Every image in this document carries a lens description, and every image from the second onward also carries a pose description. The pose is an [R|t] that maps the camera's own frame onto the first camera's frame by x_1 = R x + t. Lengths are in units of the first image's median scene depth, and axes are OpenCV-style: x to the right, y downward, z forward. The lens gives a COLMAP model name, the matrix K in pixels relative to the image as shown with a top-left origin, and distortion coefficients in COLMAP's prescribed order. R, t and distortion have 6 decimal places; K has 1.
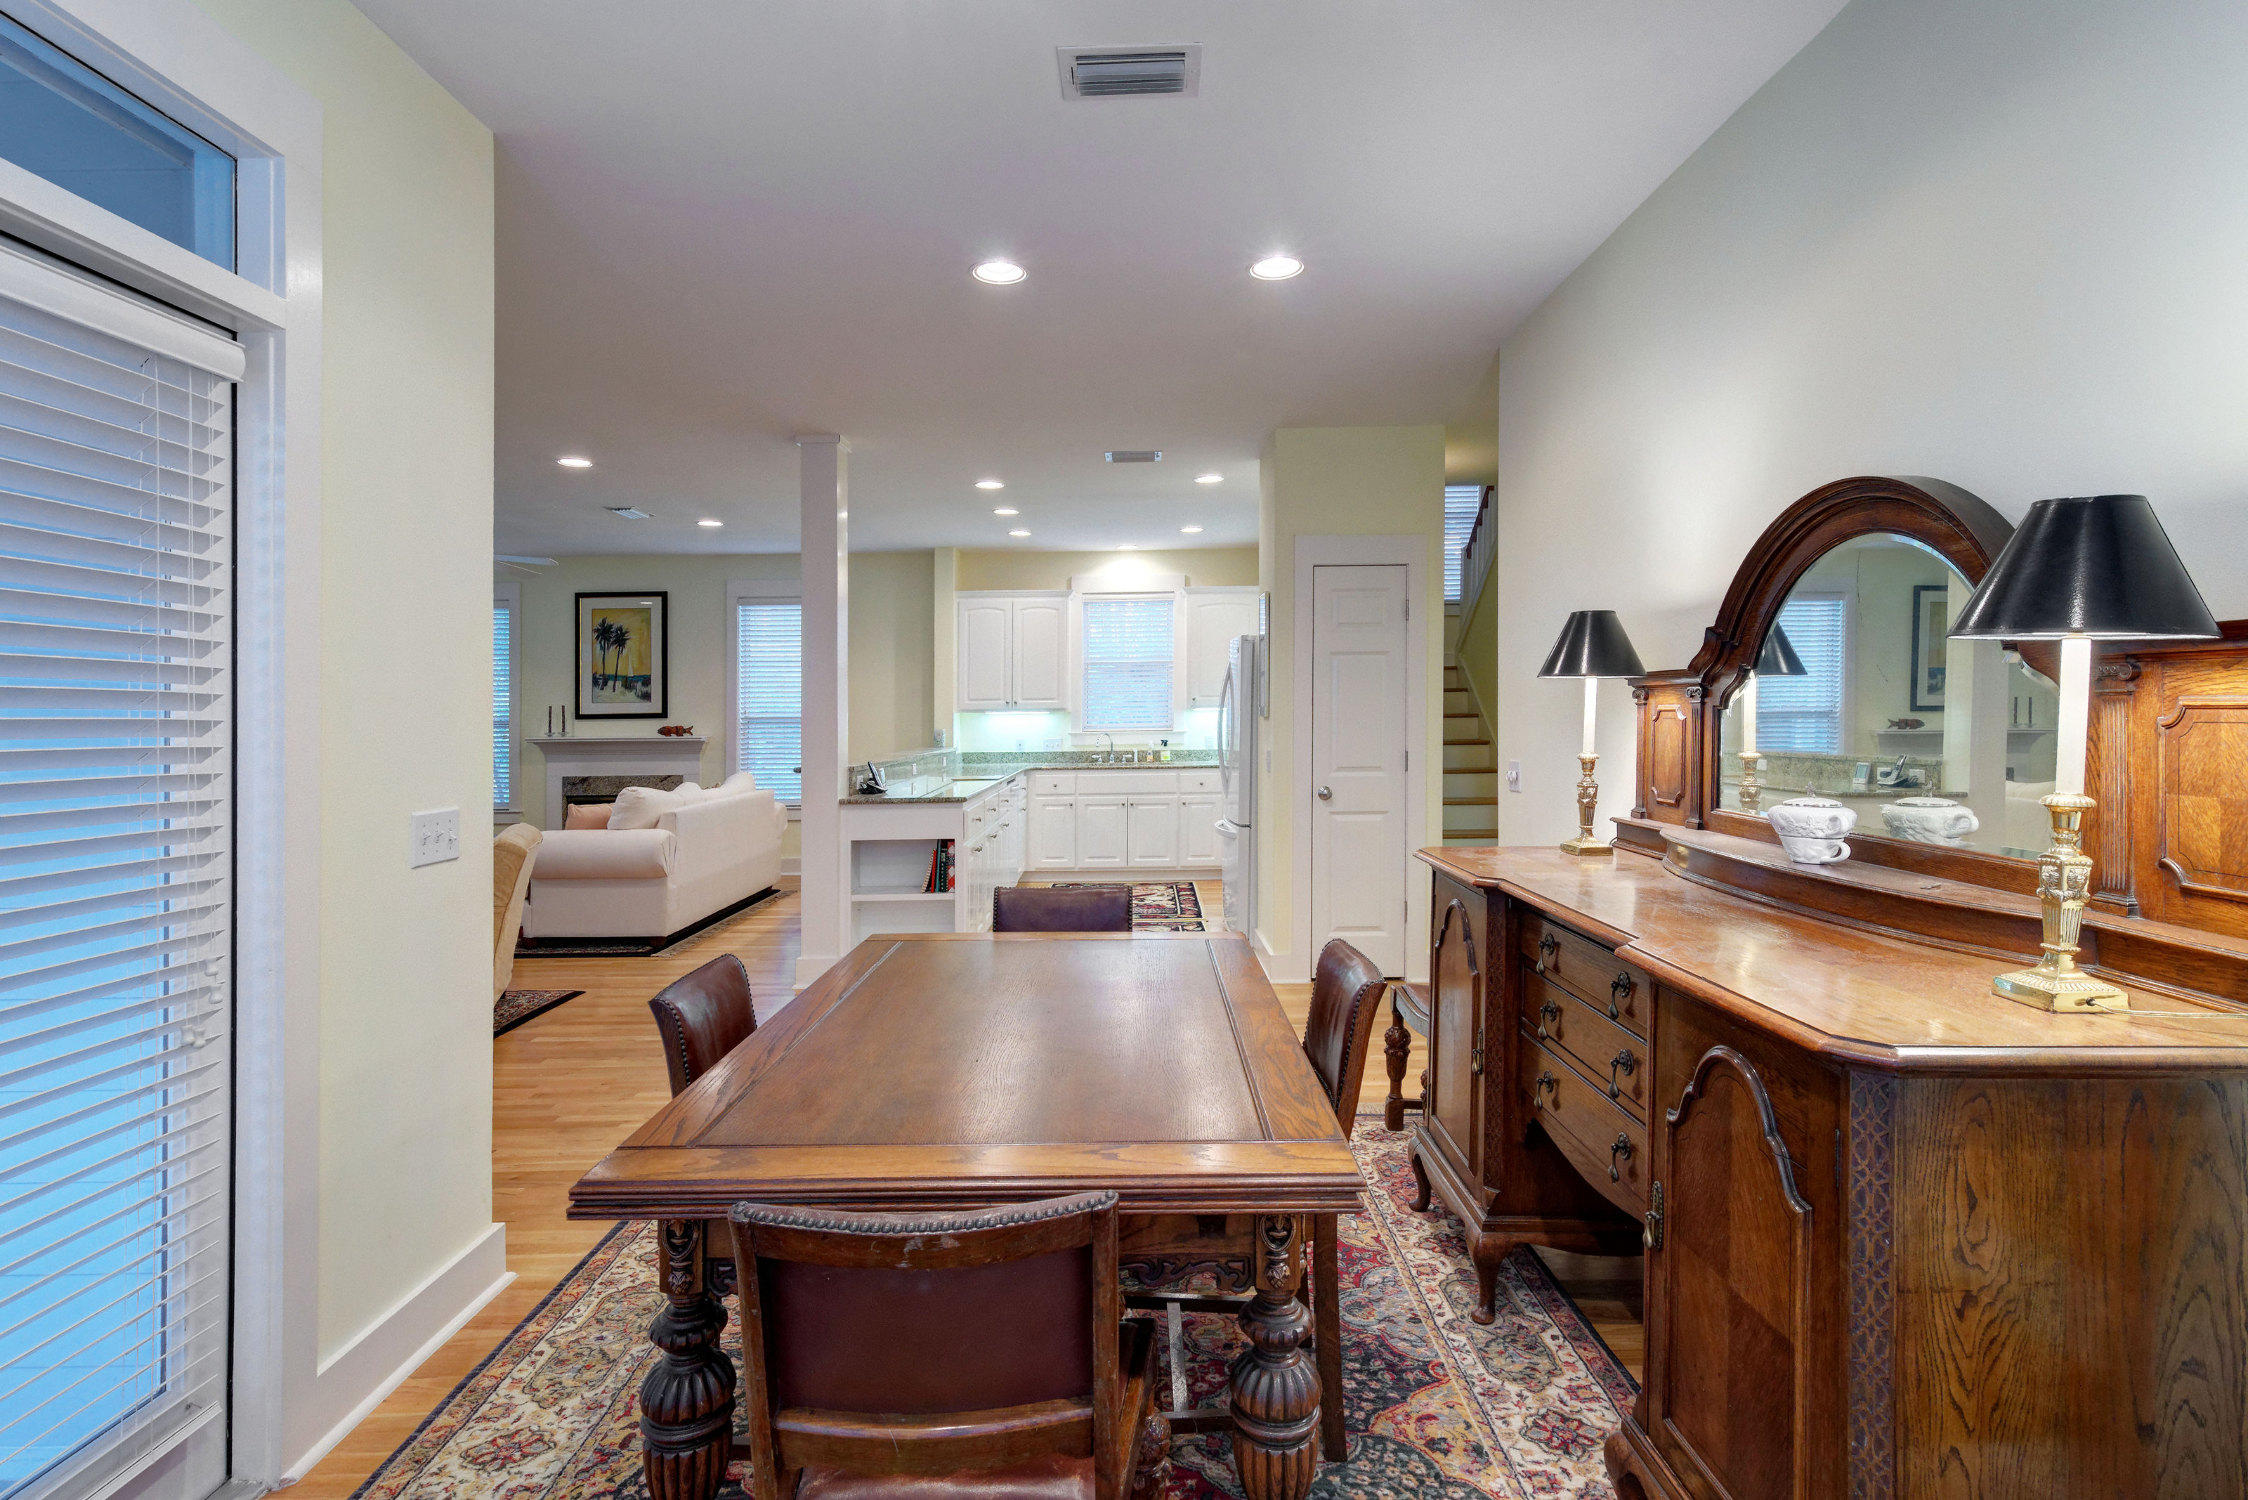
lens RADIAL K [[1120.7, 0, 1135.9], [0, 1120.7, 698.3], [0, 0, 1]] dist [0.004165, 0.000956]
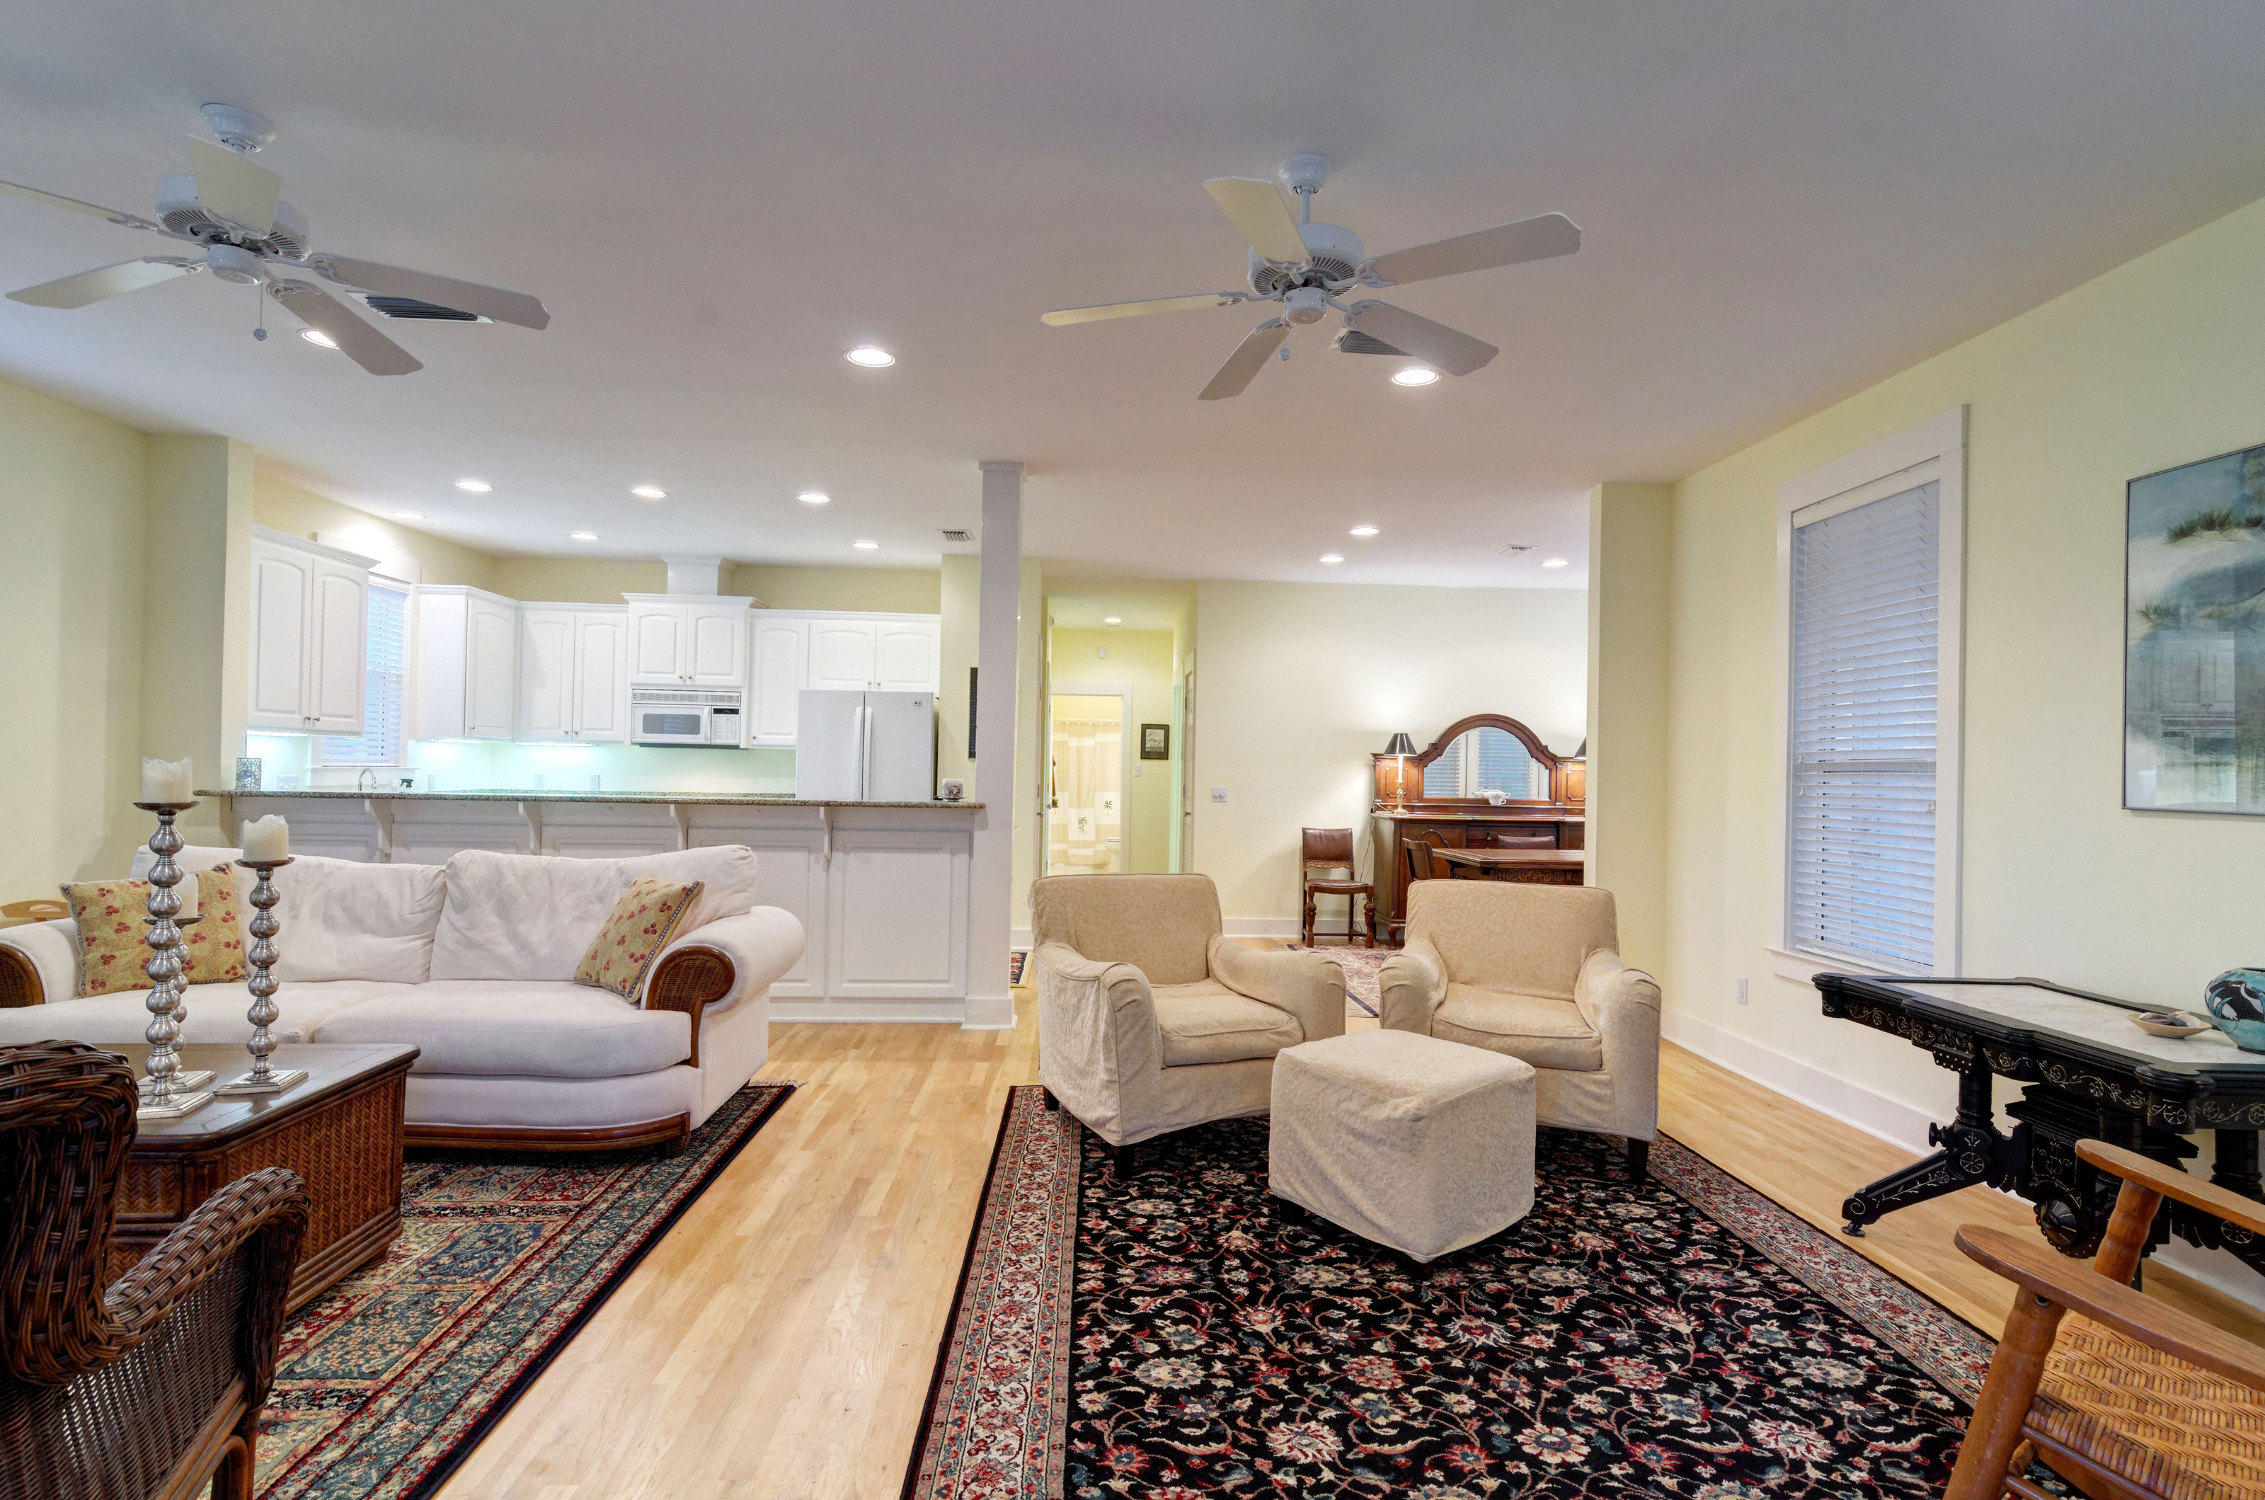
lens RADIAL K [[1101.2, 0, 1132.5], [0, 1101.2, 750.0], [0, 0, 1]] dist [0.008874, -0.000825]
pose [[-0.042563, 0.032257, 0.998573, -0.731991], [-0.032442, 0.998907, -0.033650, 0.026567], [-0.998567, -0.033828, -0.041470, 0.547620]]
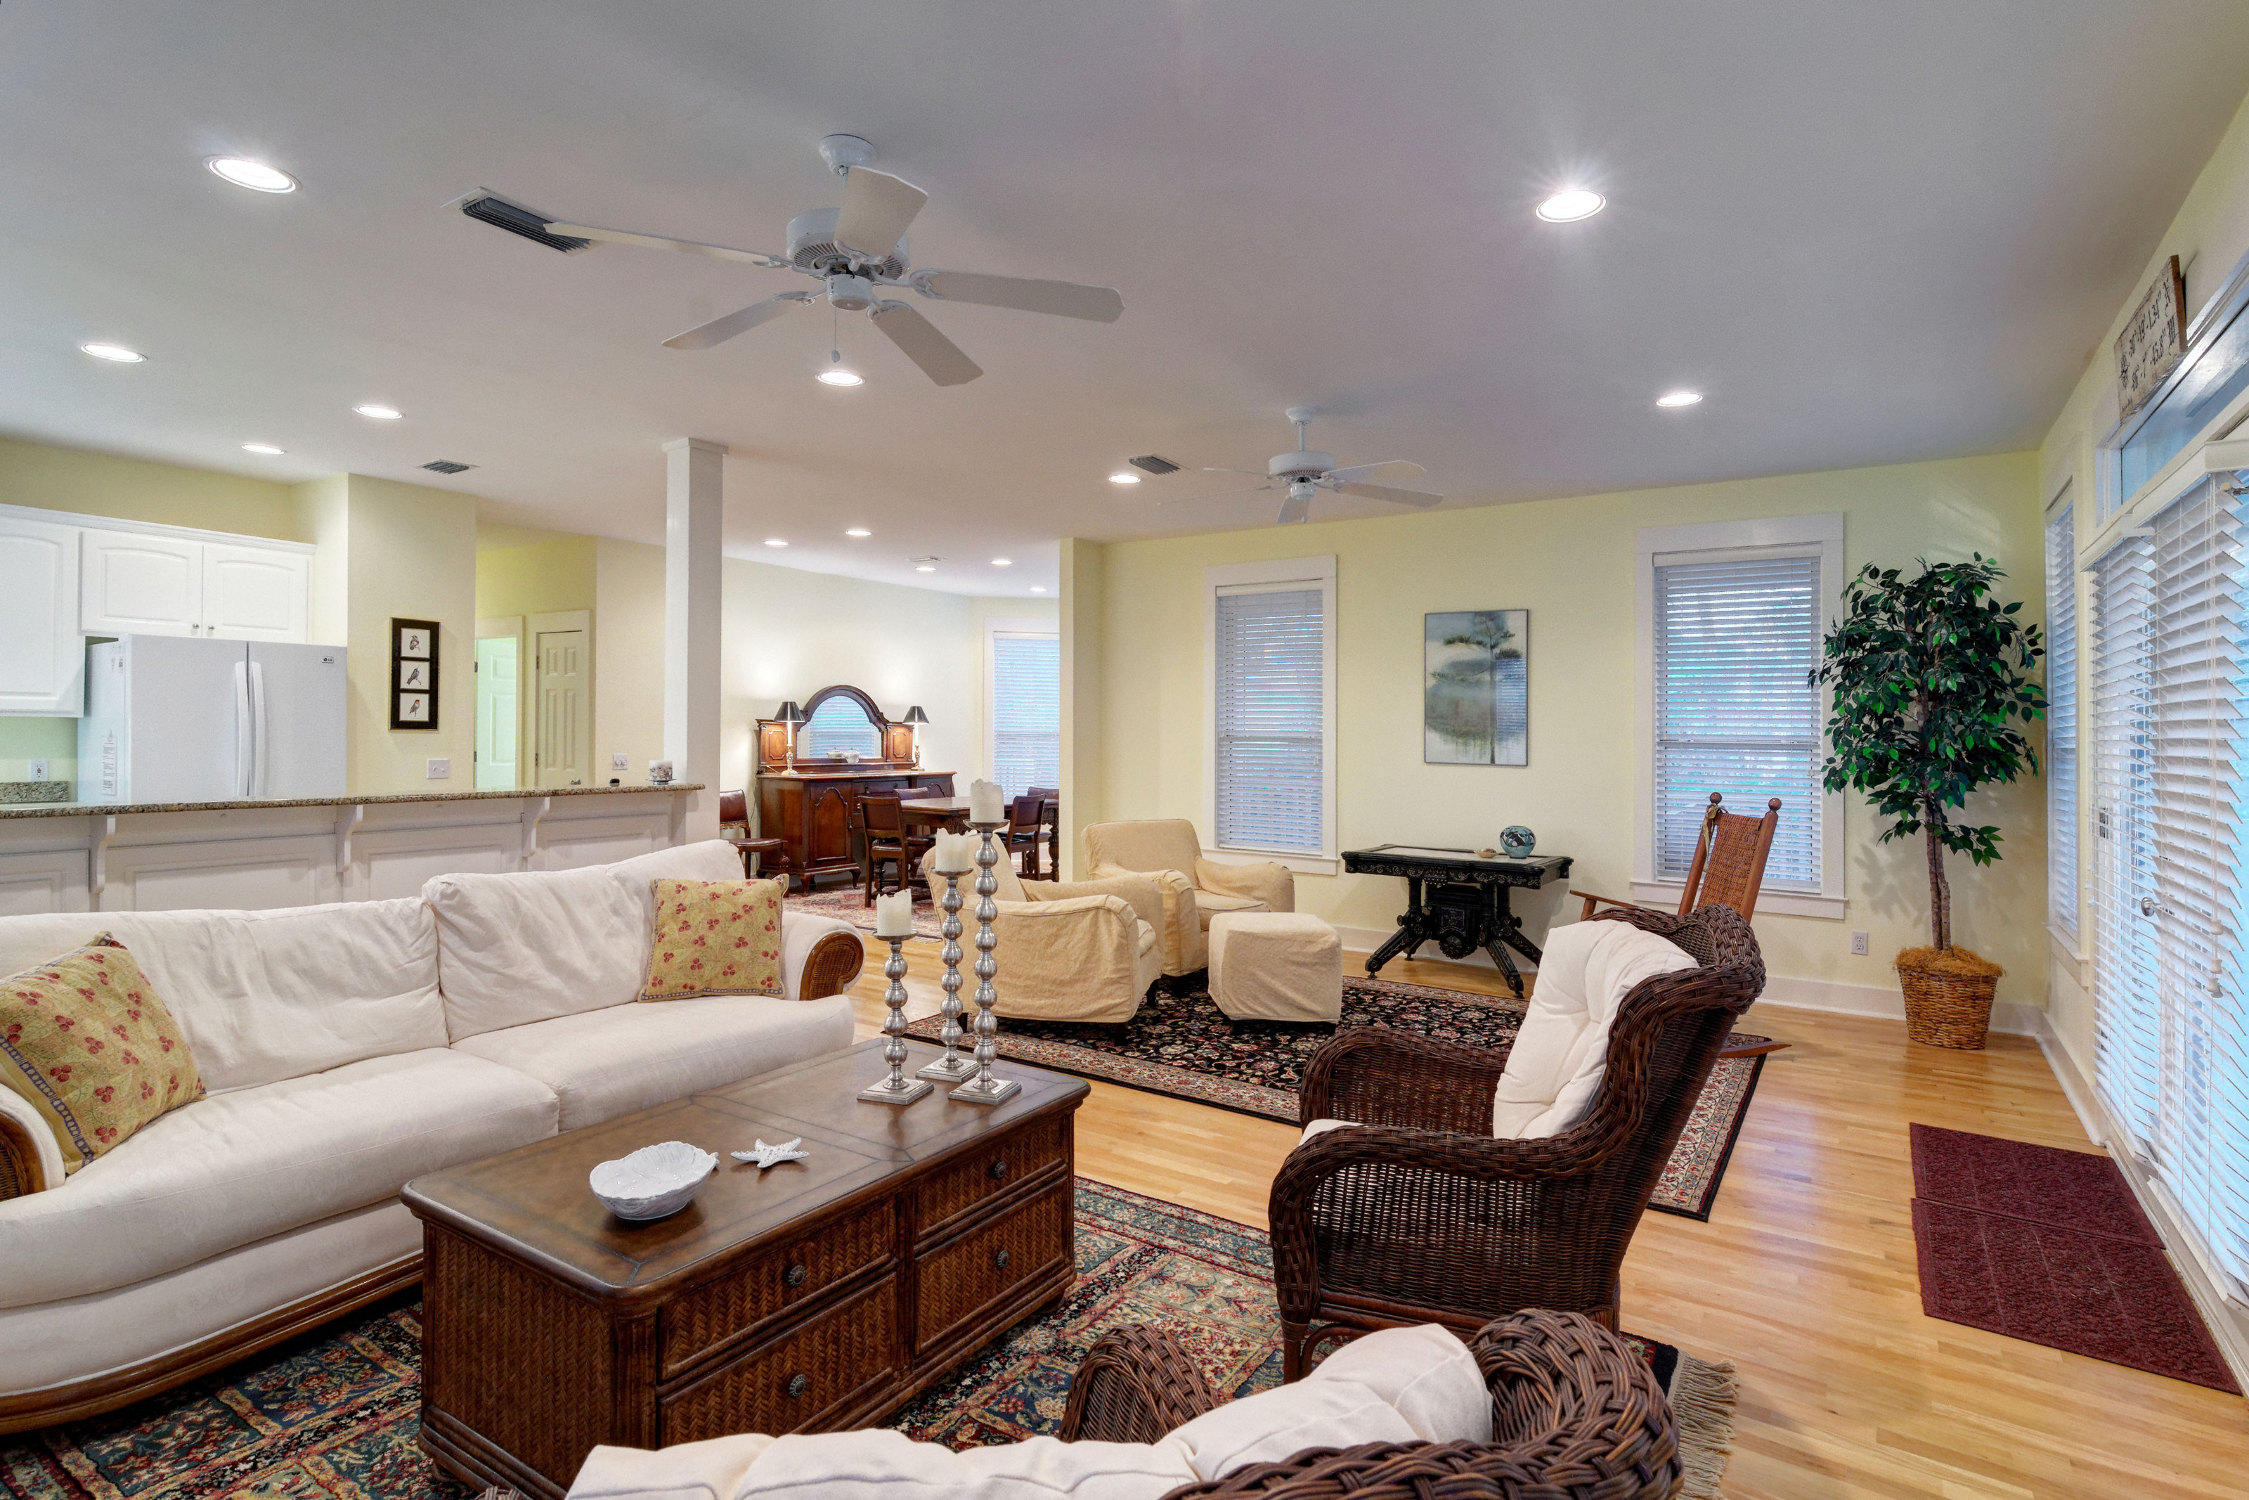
lens RADIAL K [[1121.2, 0, 1136.4], [0, 1121.2, 698.3], [0, 0, 1]] dist [0.004165, 0.000956]
pose [[-0.834123, 0.018996, 0.551252, -0.666277], [-0.010240, 0.998701, -0.049910, 0.020254], [-0.551484, -0.047276, -0.832845, 0.946259]]
